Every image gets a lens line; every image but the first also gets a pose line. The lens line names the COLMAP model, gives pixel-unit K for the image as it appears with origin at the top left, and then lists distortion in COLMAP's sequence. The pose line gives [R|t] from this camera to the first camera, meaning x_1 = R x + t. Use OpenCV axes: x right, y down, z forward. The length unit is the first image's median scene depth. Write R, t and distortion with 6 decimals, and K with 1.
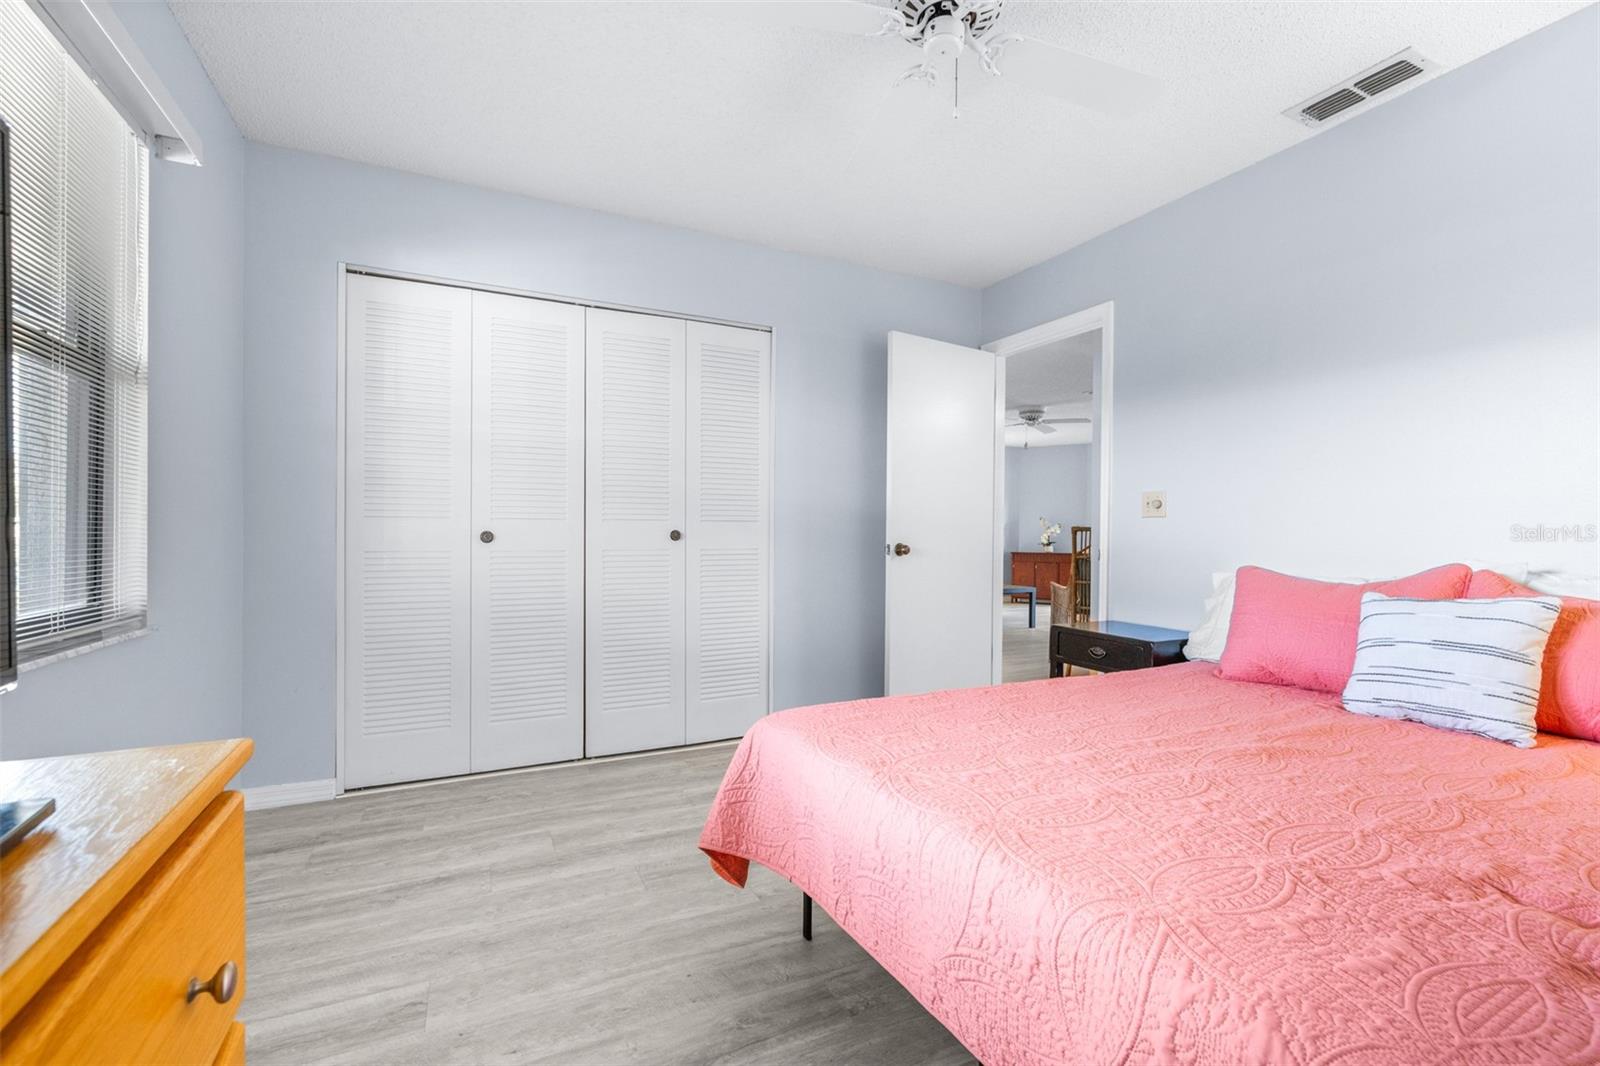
lens RADIAL K [[690.2, 0, 802.0], [0, 690.2, 536.0], [0, 0, 1]] dist [-0.002001, 0.000344]
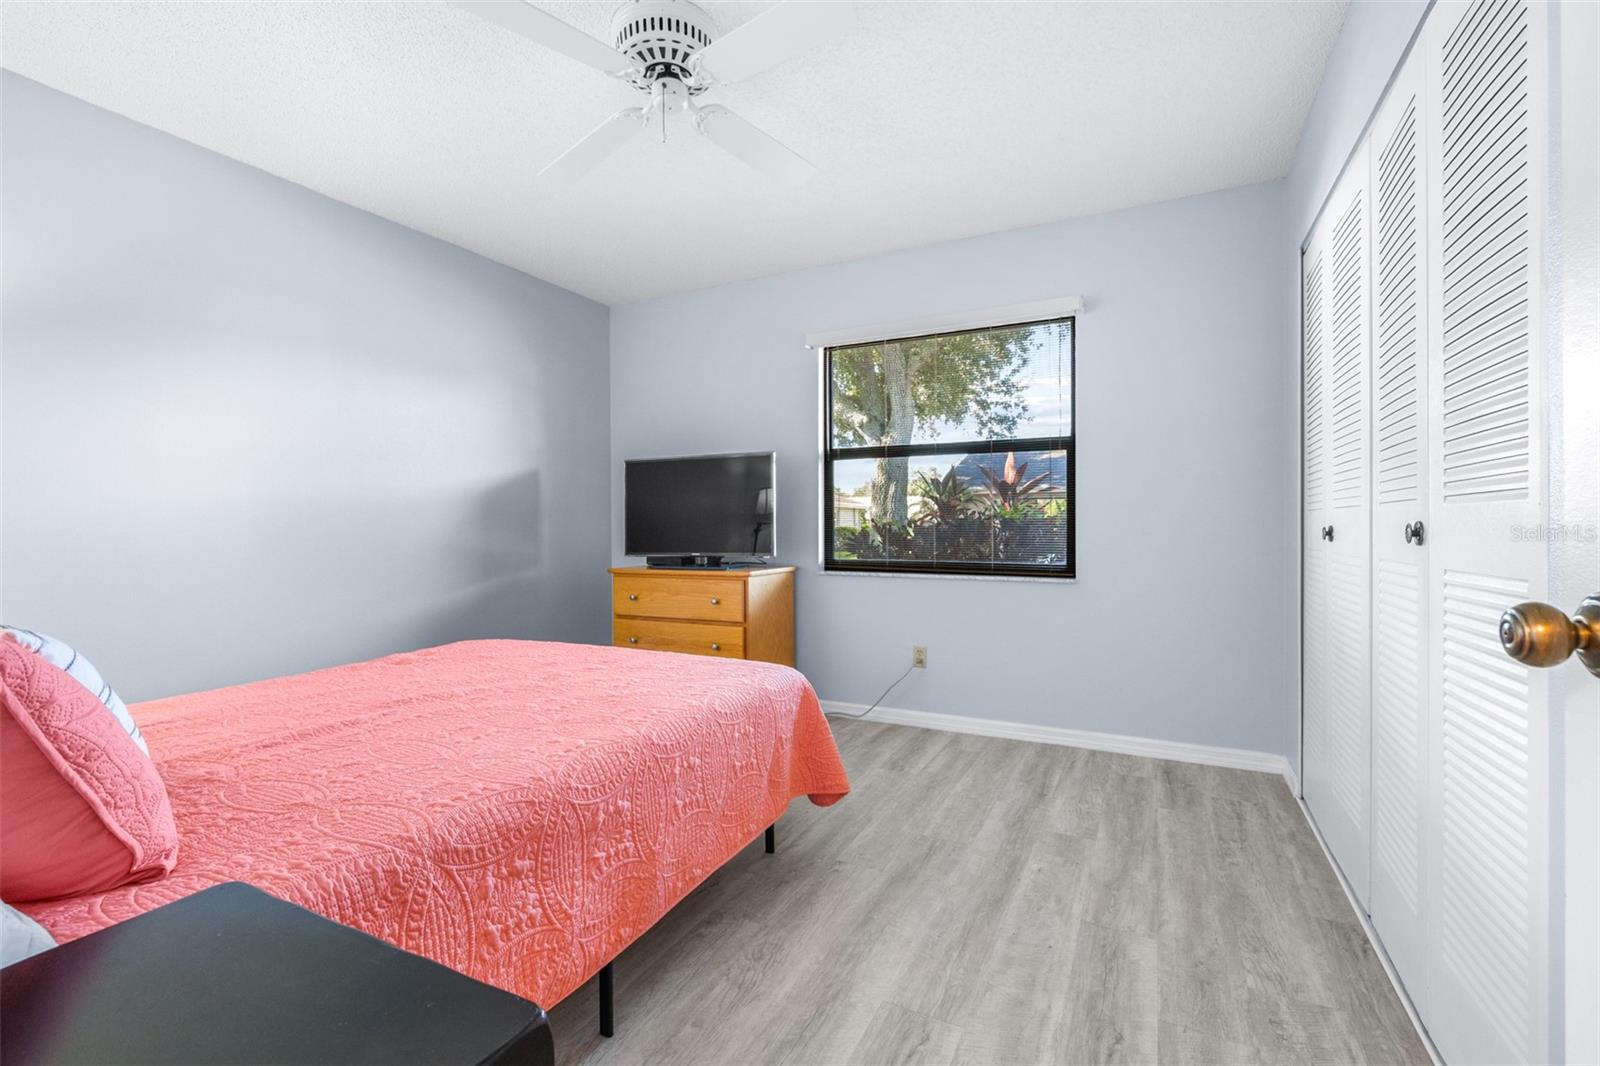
lens RADIAL K [[690.2, 0, 804.5], [0, 690.2, 527.9], [0, 0, 1]] dist [-0.002001, 0.000344]
pose [[-0.797512, -0.003407, -0.603293, 0.544933], [-0.004461, 0.999990, 0.000249, -0.002720], [0.603287, 0.002890, -0.797519, 1.555973]]
